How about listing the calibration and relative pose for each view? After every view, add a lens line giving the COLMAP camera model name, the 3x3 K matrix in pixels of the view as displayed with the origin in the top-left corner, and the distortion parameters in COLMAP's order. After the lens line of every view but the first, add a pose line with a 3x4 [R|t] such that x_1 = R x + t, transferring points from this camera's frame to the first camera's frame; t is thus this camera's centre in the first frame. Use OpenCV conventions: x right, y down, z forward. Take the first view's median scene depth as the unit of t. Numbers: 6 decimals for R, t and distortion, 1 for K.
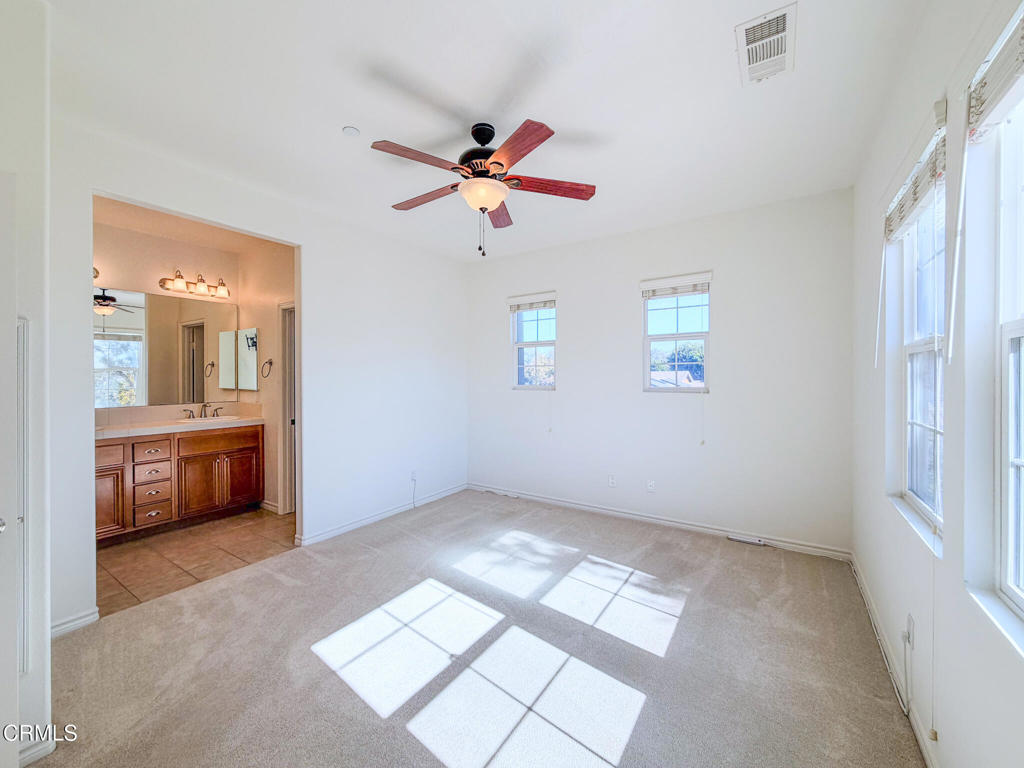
lens RADIAL K [[408.3, 0, 502.7], [0, 408.3, 378.1], [0, 0, 1]] dist [-0.009719, -0.000273]
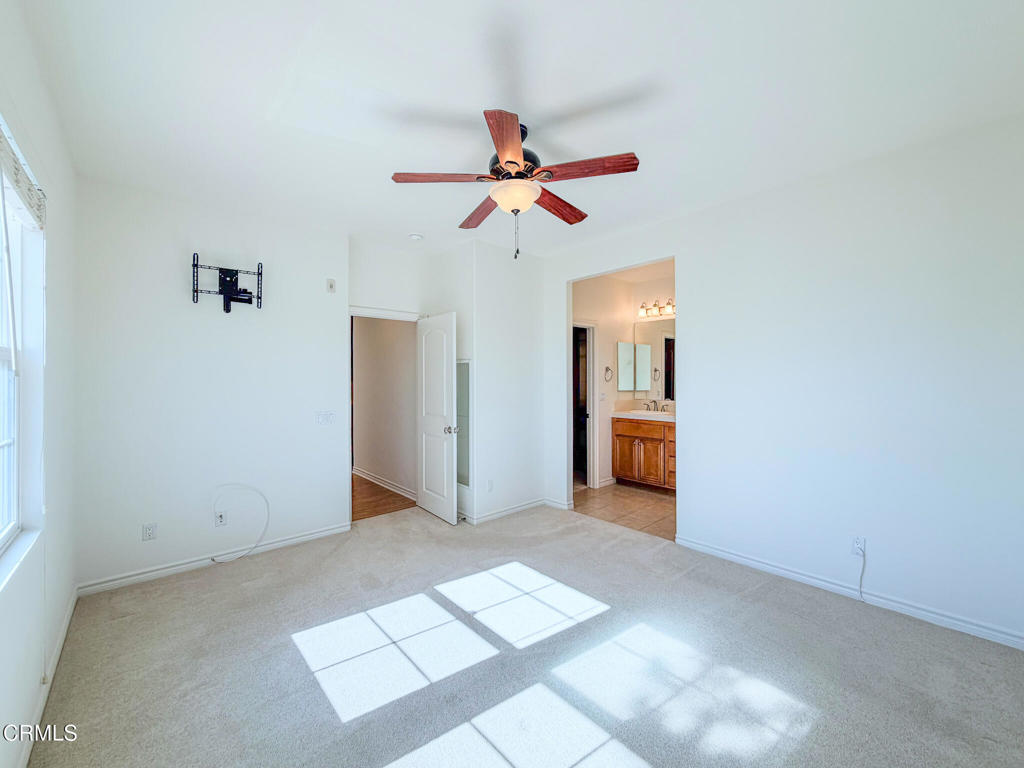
lens RADIAL K [[408.3, 0, 514.7], [0, 408.3, 381.2], [0, 0, 1]] dist [-0.009719, -0.000273]
pose [[-0.227788, 0.011516, -0.973643, 0.748654], [-0.006671, 0.999888, 0.013387, -0.012035], [0.973688, 0.009545, -0.227686, 1.023521]]
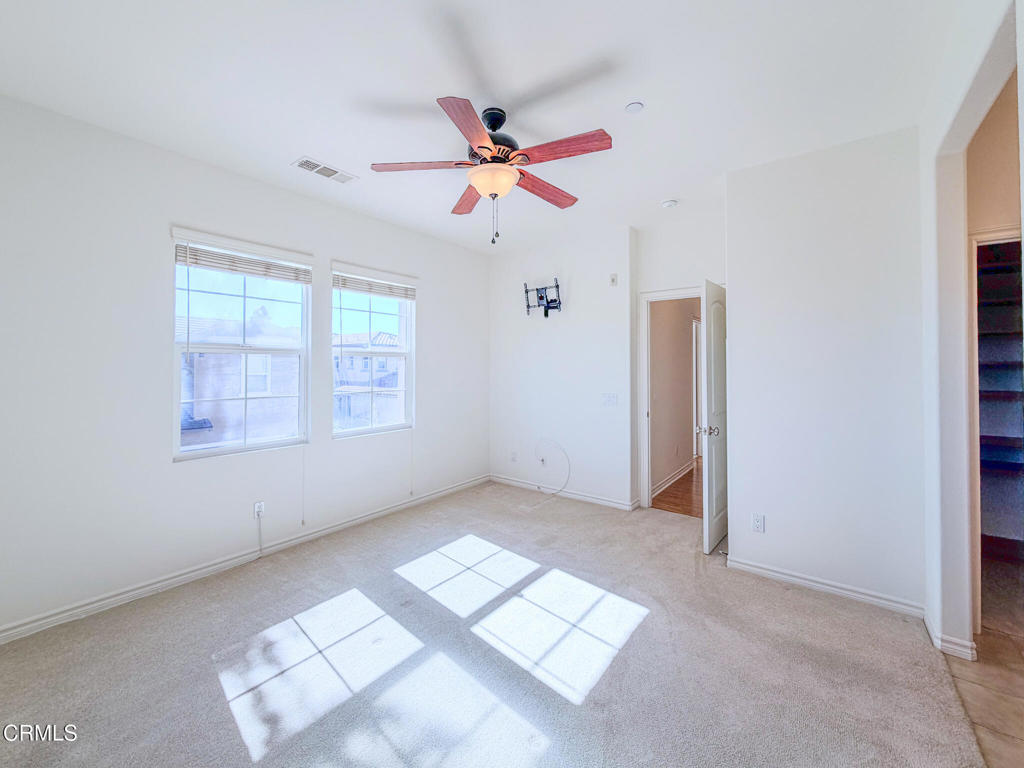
lens RADIAL K [[419.8, 0, 506.0], [0, 419.8, 376.5], [0, 0, 1]] dist [-0.004835, -0.000231]
pose [[-0.998533, -0.002917, 0.054063, -0.107069], [-0.000860, 0.999276, 0.038023, -0.014374], [-0.054135, 0.037921, -0.997813, 1.648257]]
